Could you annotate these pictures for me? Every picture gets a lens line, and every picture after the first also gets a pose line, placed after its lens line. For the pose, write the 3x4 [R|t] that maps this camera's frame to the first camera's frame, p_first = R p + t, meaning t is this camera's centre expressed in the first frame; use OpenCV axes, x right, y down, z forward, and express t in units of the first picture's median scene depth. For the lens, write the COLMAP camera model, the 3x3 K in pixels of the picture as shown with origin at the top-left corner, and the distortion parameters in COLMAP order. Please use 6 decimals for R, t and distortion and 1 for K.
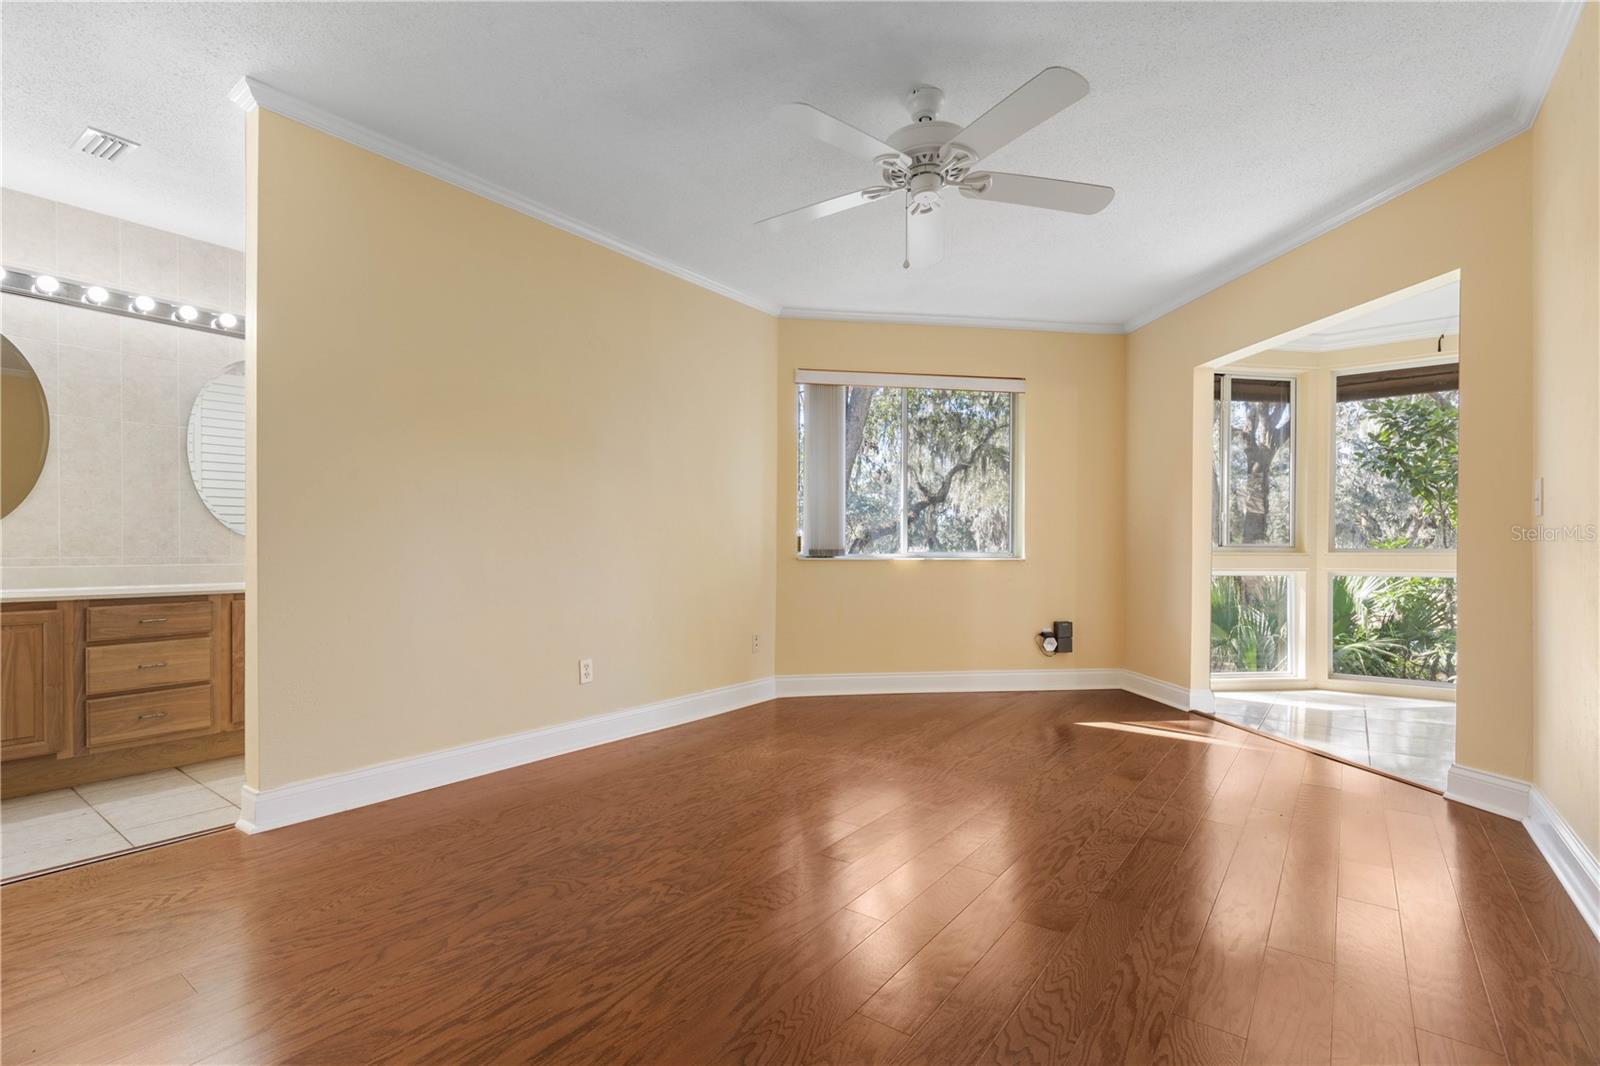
lens RADIAL K [[725.7, 0, 803.9], [0, 725.7, 542.0], [0, 0, 1]] dist [0.006221, -0.000308]
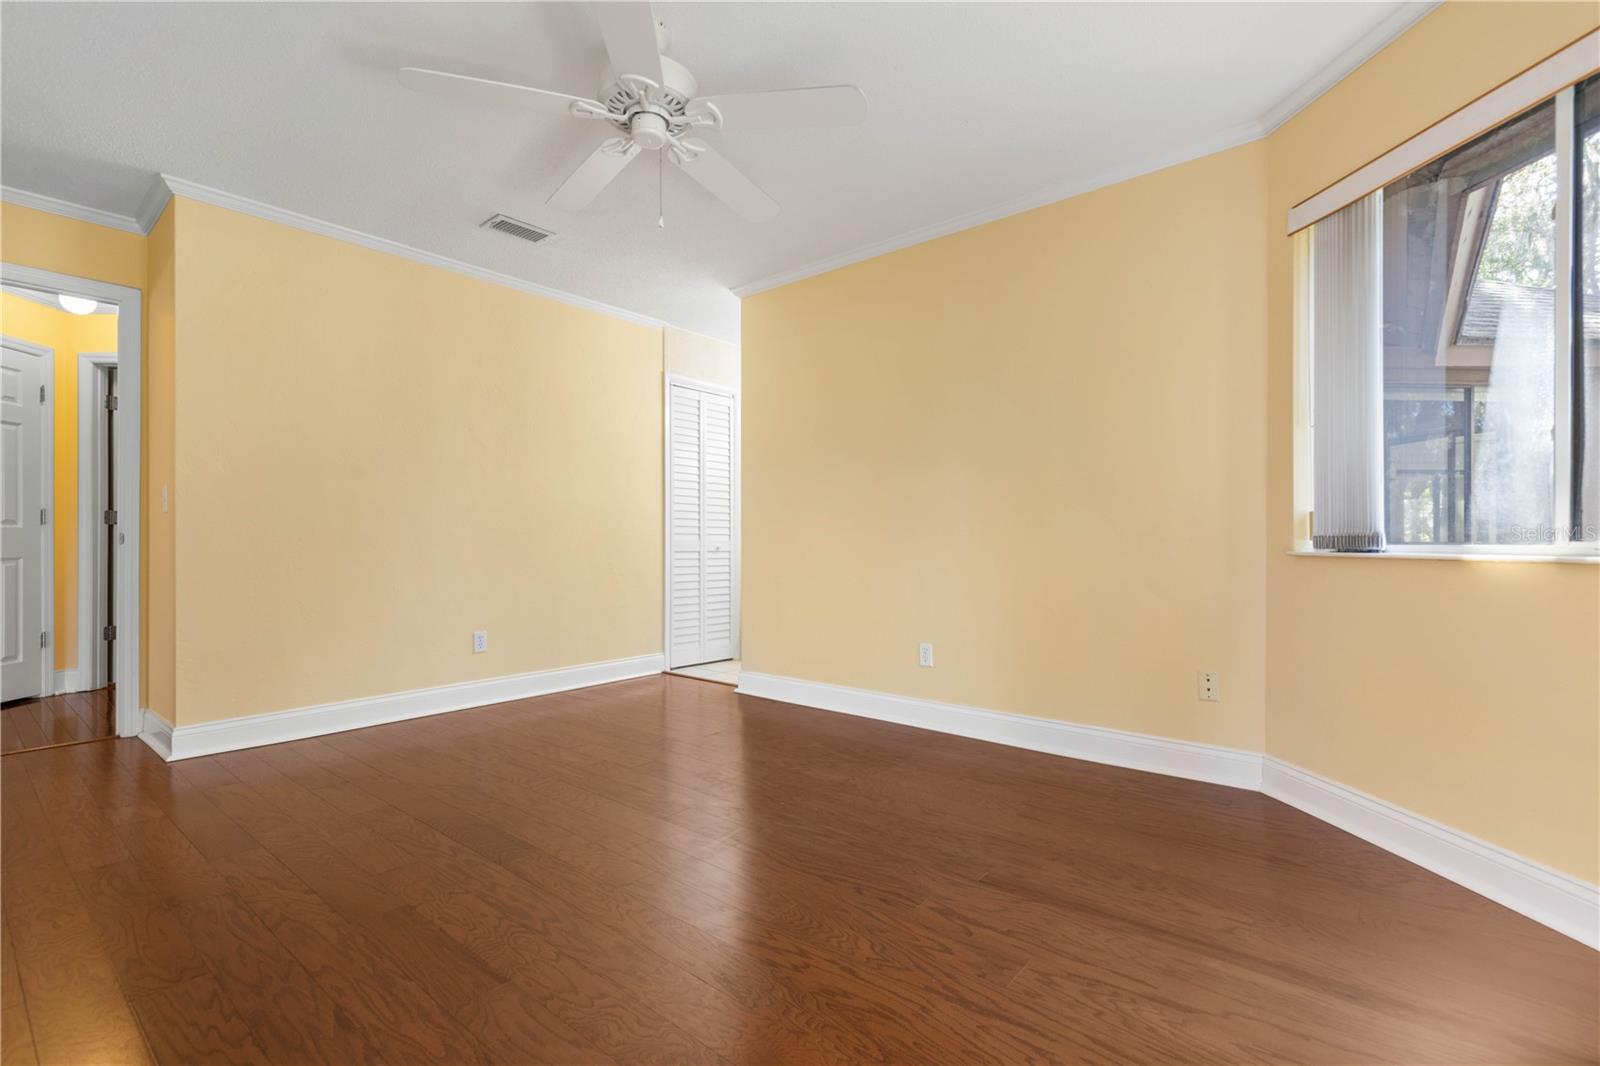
lens RADIAL K [[725.7, 0, 803.9], [0, 725.7, 542.0], [0, 0, 1]] dist [0.006221, -0.000308]
pose [[-0.040981, 0.003184, -0.999155, 0.744530], [0.006921, 0.999972, 0.002903, 0.013724], [0.999136, -0.006796, -0.041002, 0.878168]]
